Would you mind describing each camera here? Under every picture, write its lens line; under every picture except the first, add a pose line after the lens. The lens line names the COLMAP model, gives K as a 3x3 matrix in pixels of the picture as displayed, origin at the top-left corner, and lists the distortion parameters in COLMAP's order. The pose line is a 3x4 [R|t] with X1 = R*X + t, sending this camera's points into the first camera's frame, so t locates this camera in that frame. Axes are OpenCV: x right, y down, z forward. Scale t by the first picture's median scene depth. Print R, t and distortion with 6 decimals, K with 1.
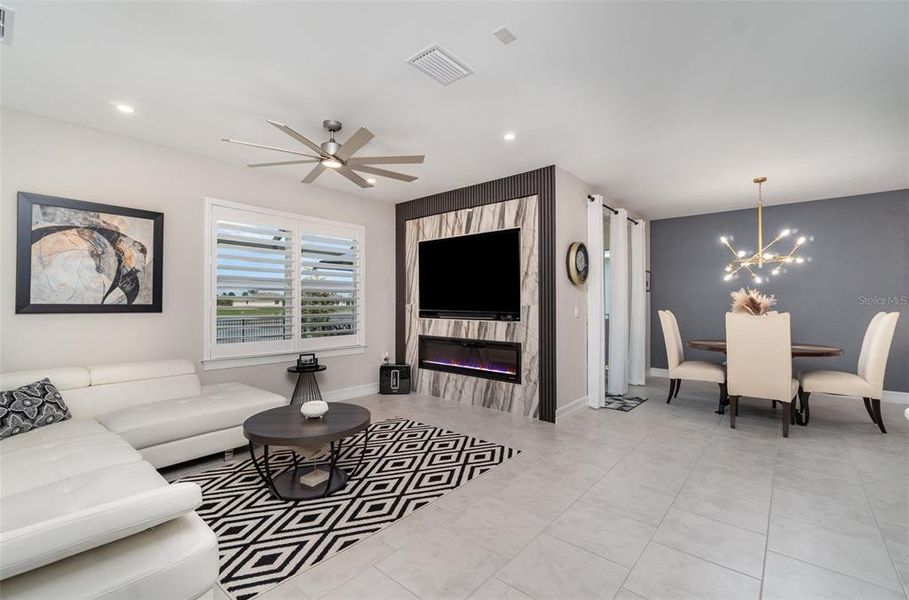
lens RADIAL K [[383.8, 0, 454.5], [0, 383.8, 300.0], [0, 0, 1]] dist [-0.003062, -0.000320]
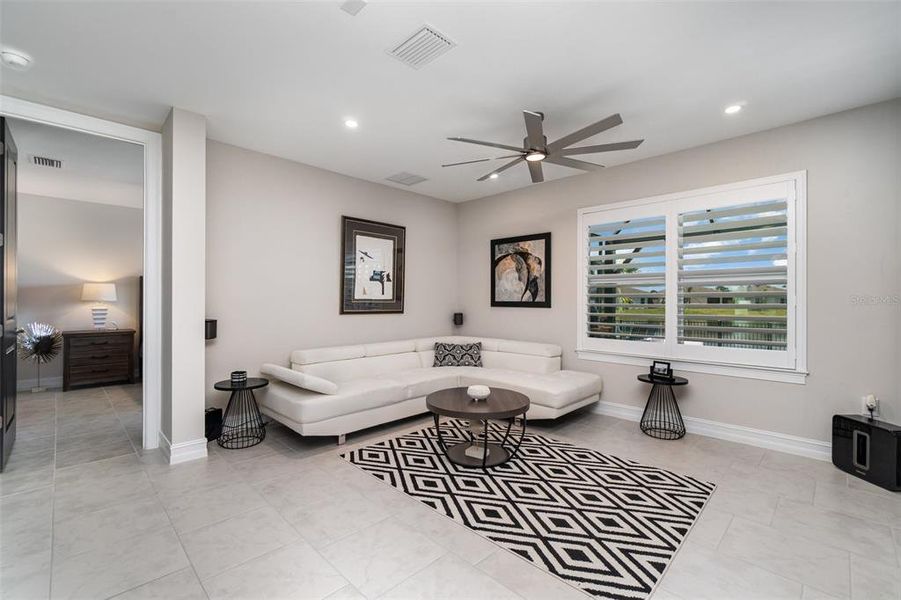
lens RADIAL K [[392.3, 0, 447.4], [0, 392.3, 297.8], [0, 0, 1]] dist [-0.000590, -0.000219]
pose [[-0.060826, -0.010515, -0.998093, 0.659704], [0.006906, 0.999916, -0.010955, 0.011556], [0.998124, -0.007560, -0.060748, 0.794914]]
